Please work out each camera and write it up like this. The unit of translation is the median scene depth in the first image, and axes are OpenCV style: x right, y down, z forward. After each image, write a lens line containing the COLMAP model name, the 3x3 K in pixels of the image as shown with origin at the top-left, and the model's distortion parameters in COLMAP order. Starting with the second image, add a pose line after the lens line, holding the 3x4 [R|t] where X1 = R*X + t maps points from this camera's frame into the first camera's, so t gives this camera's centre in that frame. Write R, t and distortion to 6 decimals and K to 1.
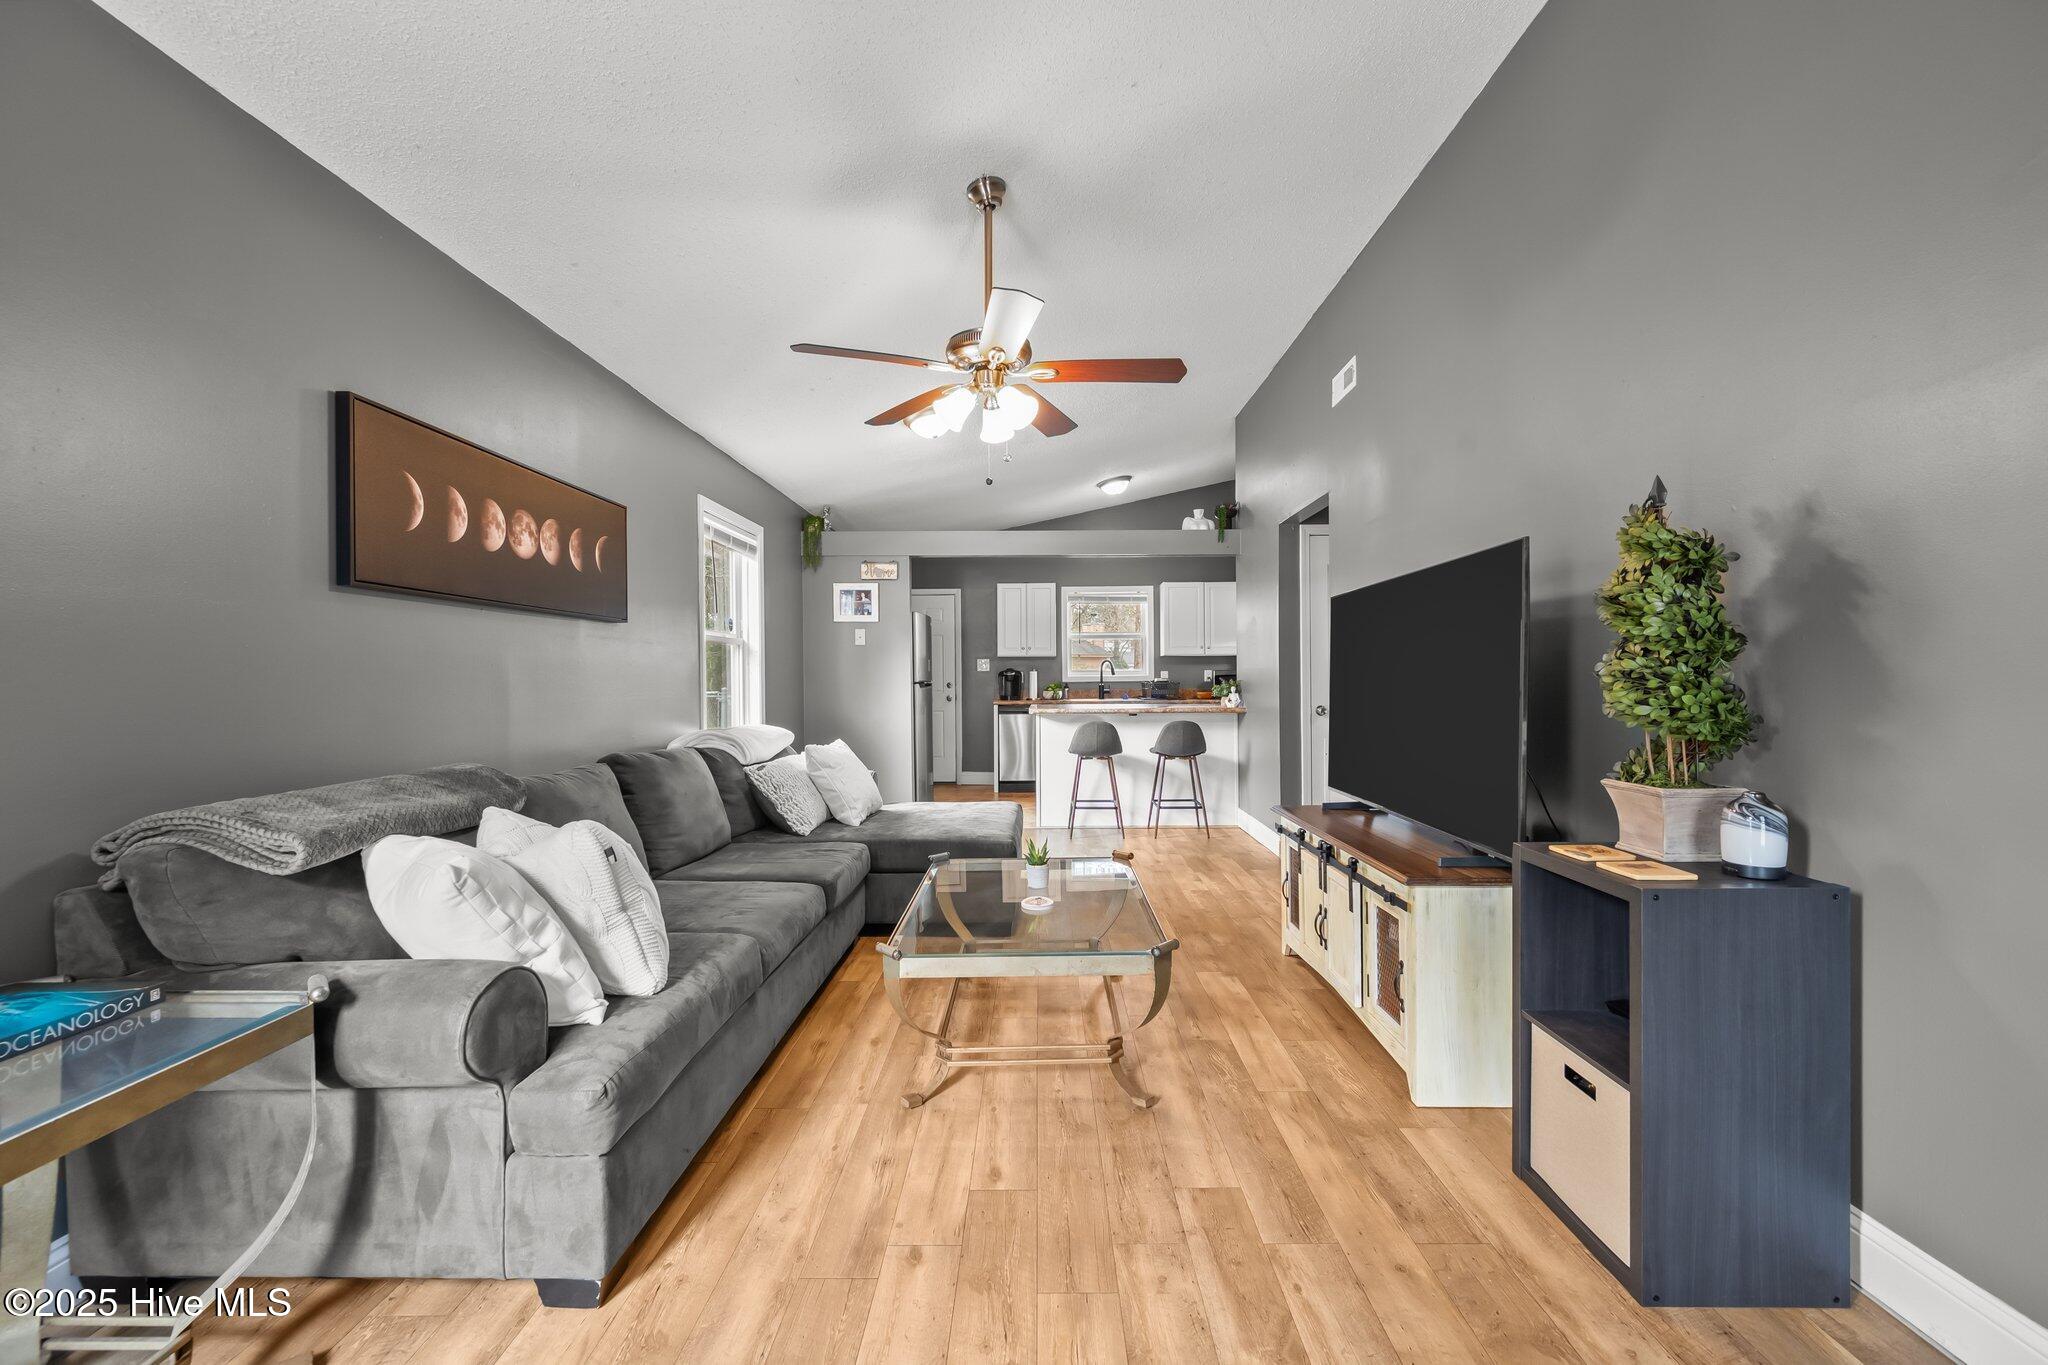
lens RADIAL K [[810.3, 0, 1028.7], [0, 810.3, 680.3], [0, 0, 1]] dist [-0.001761, -0.000577]
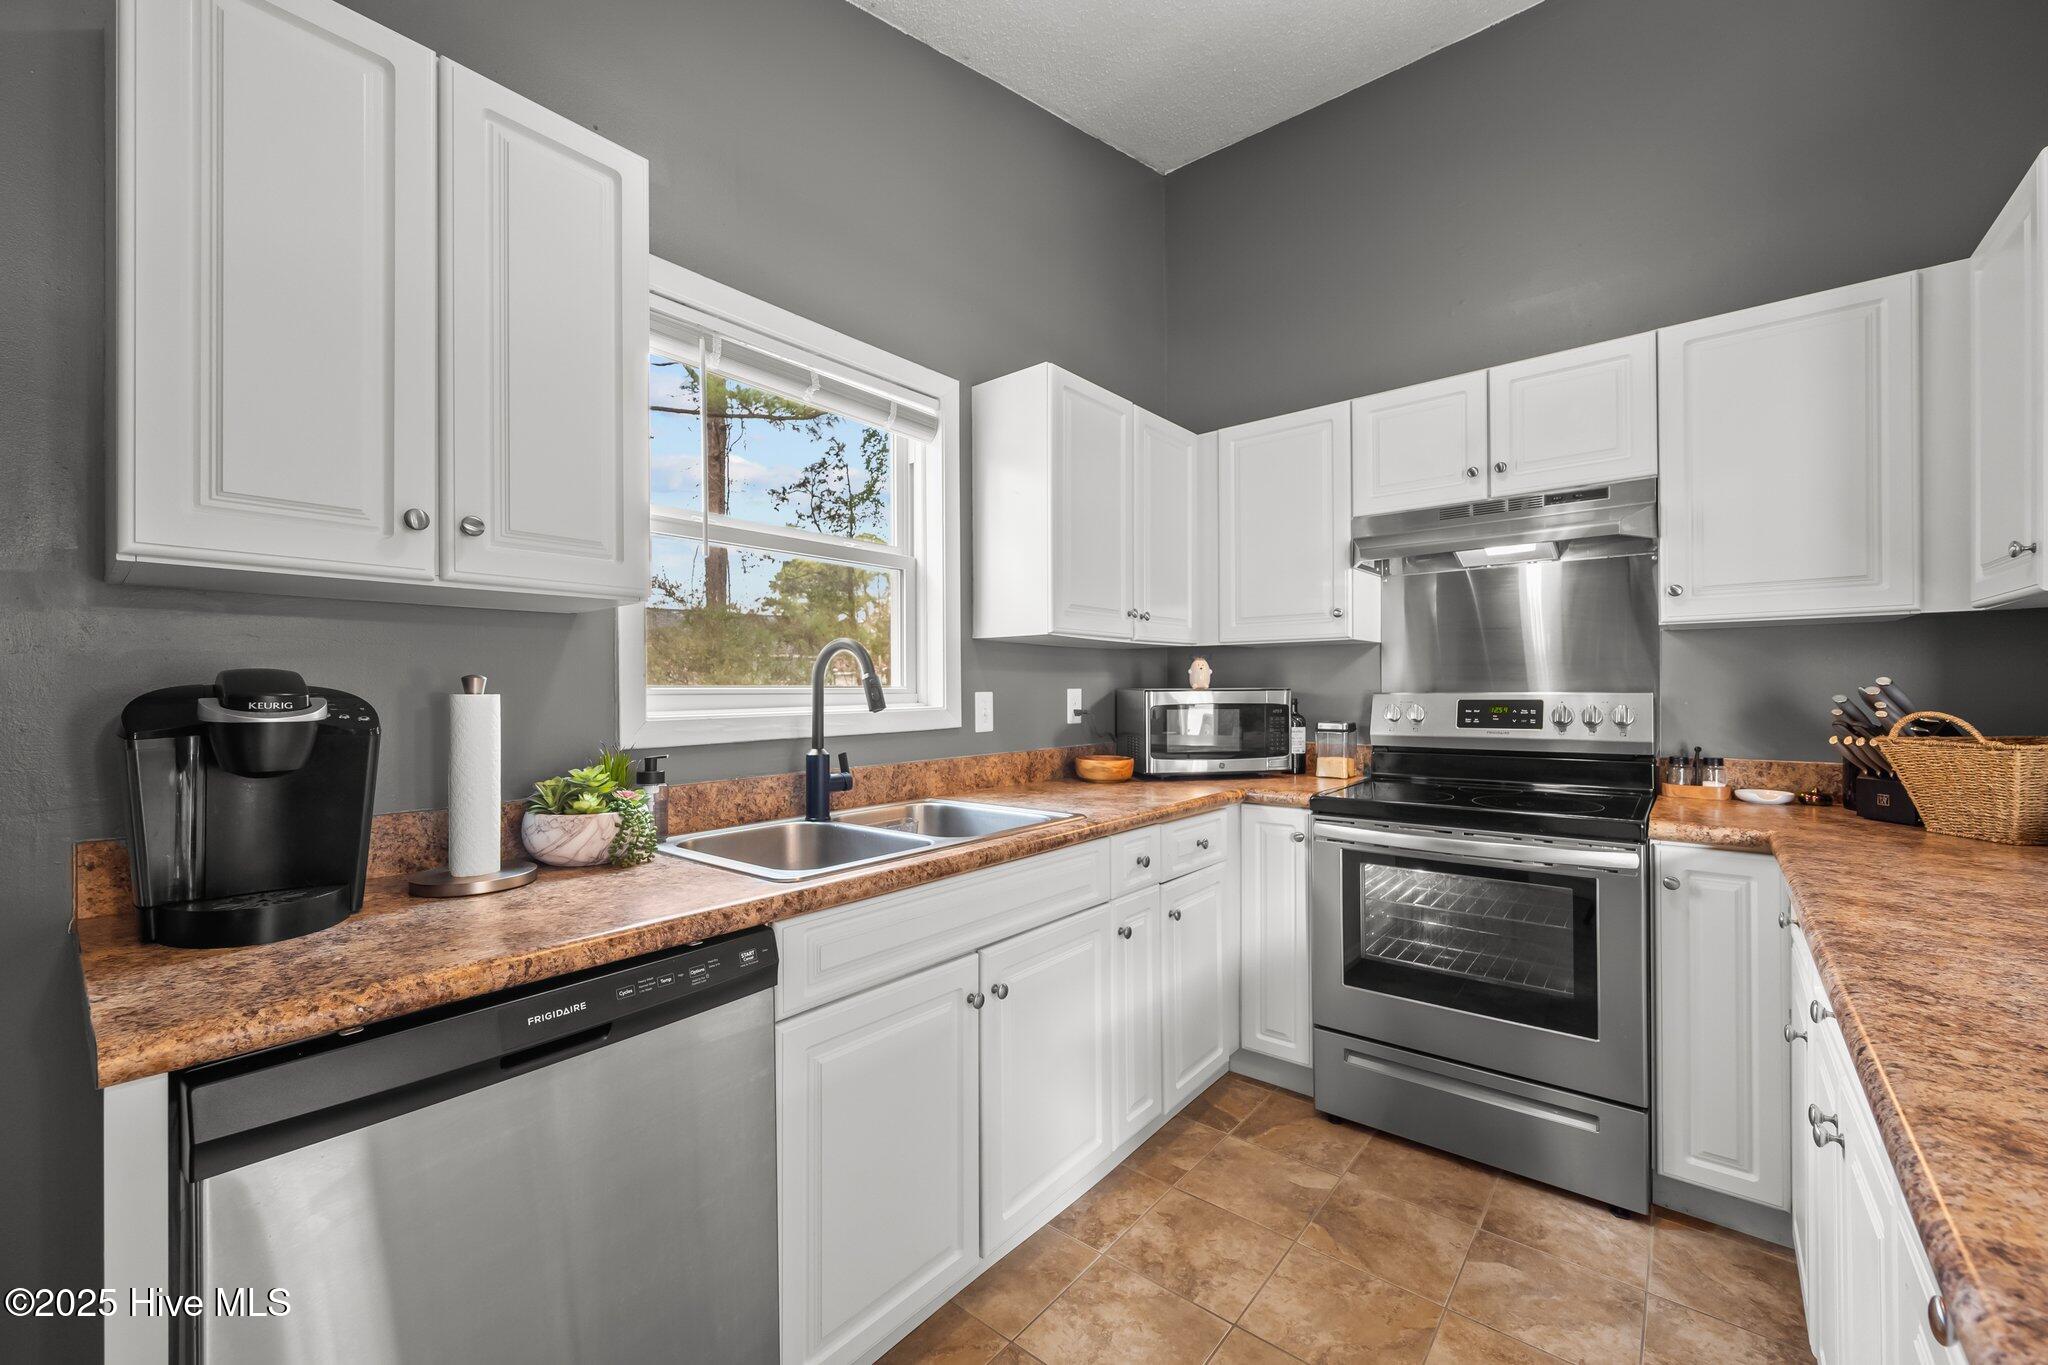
lens RADIAL K [[810.5, 0, 1031.7], [0, 810.5, 691.2], [0, 0, 1]] dist [0.000909, -0.000191]
pose [[0.623469, 0.001055, 0.781848, -0.138825], [0.003822, 0.999983, -0.004396, -0.031287], [-0.781839, 0.005729, 0.623454, 2.445627]]
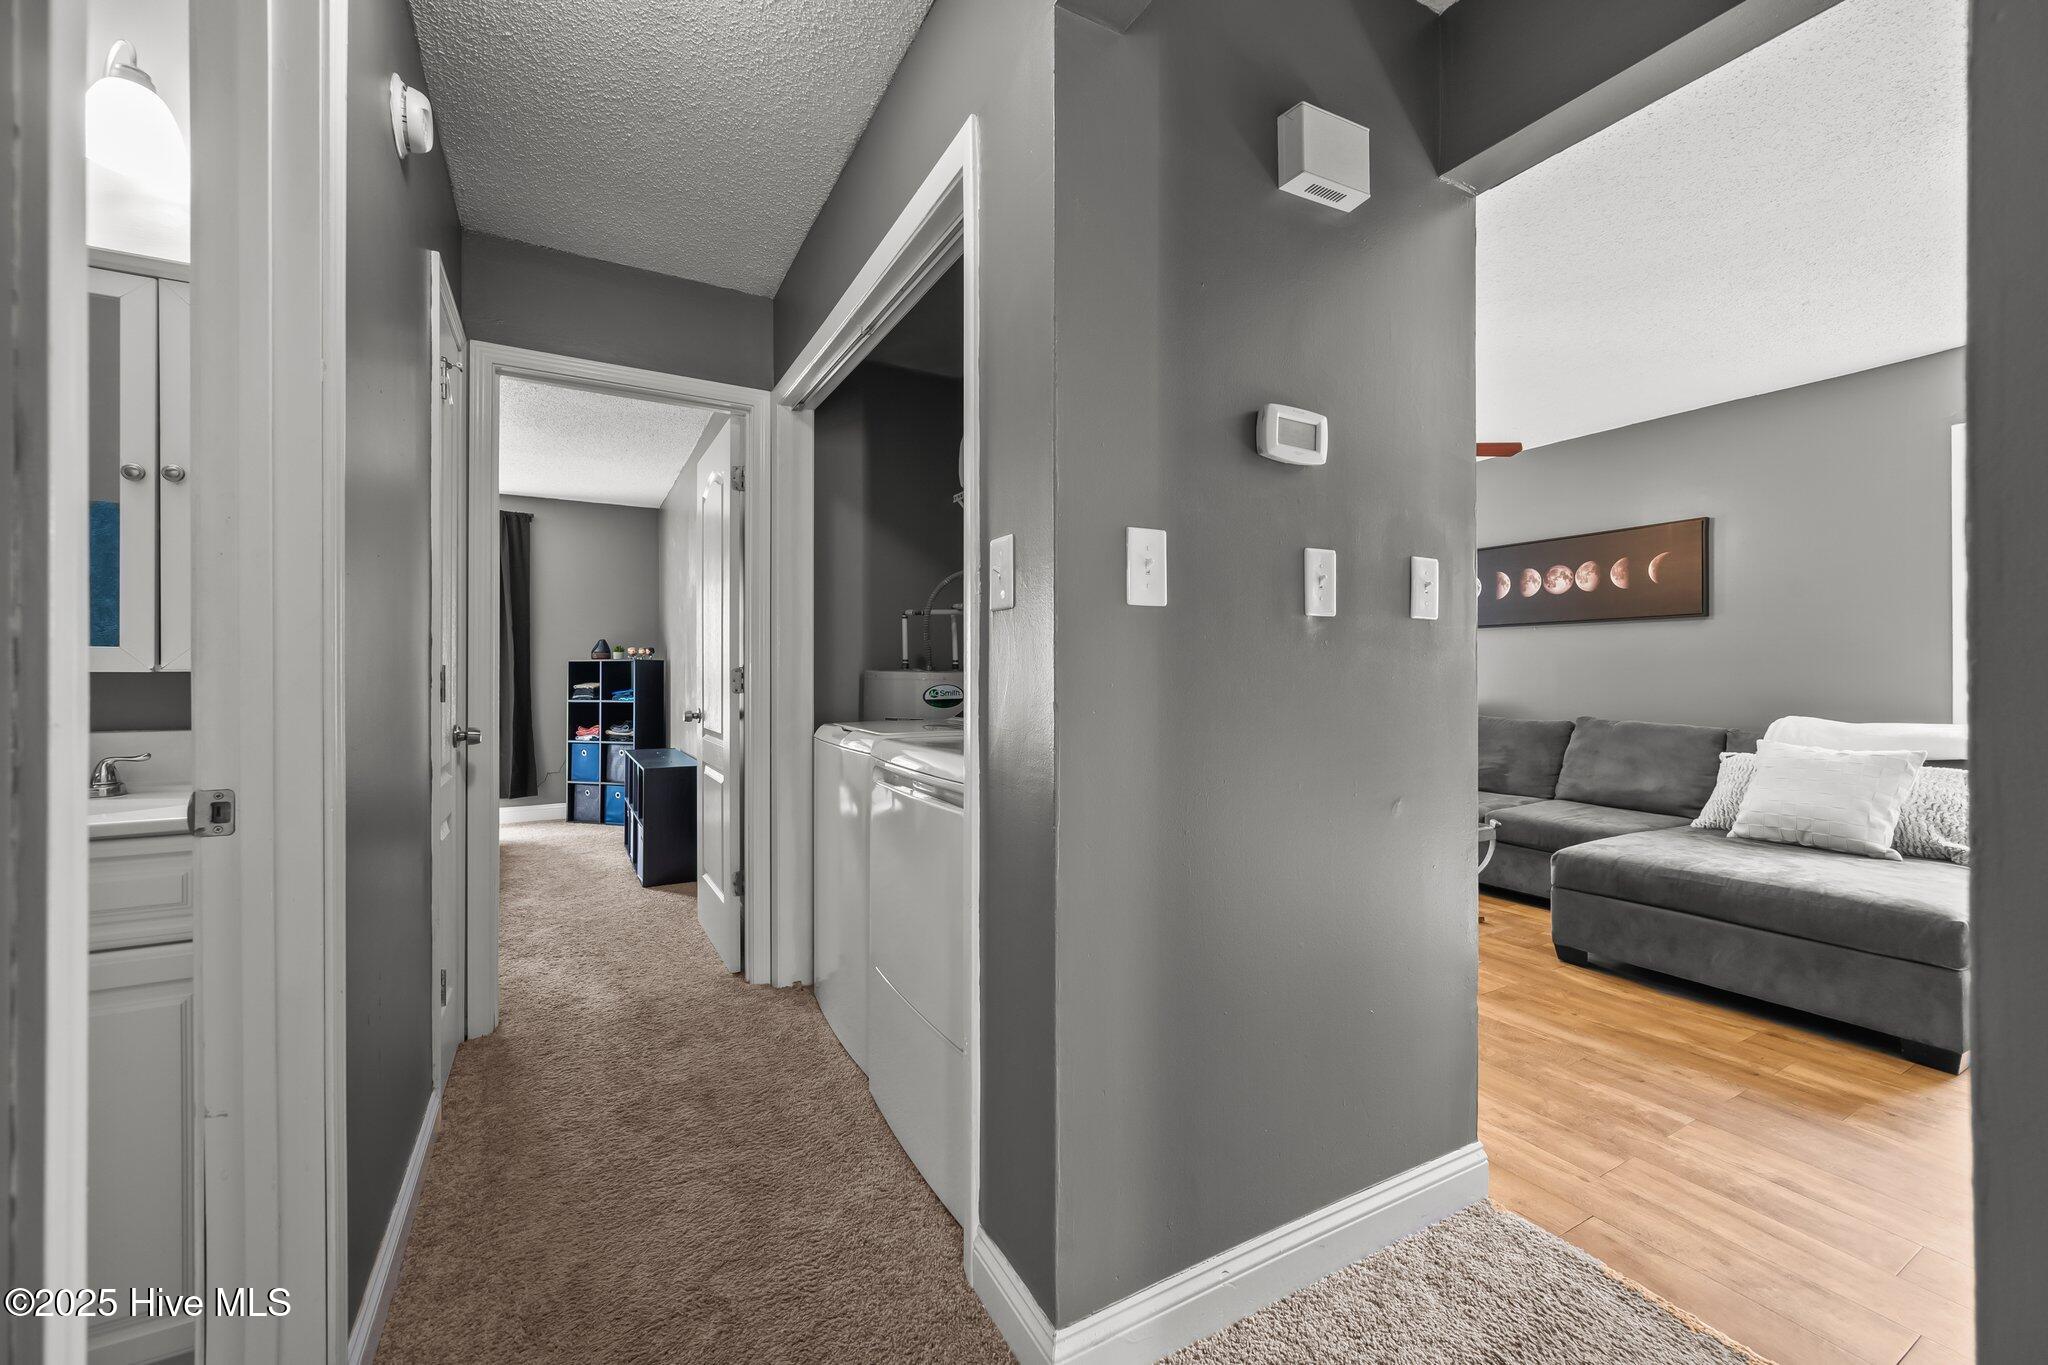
lens RADIAL K [[810.3, 0, 1028.7], [0, 810.3, 680.3], [0, 0, 1]] dist [-0.001761, -0.000577]
pose [[-0.861821, 0.010462, -0.507105, 1.132020], [0.005790, 0.999925, 0.010789, 0.003288], [0.507180, 0.006362, -0.861817, 1.825906]]
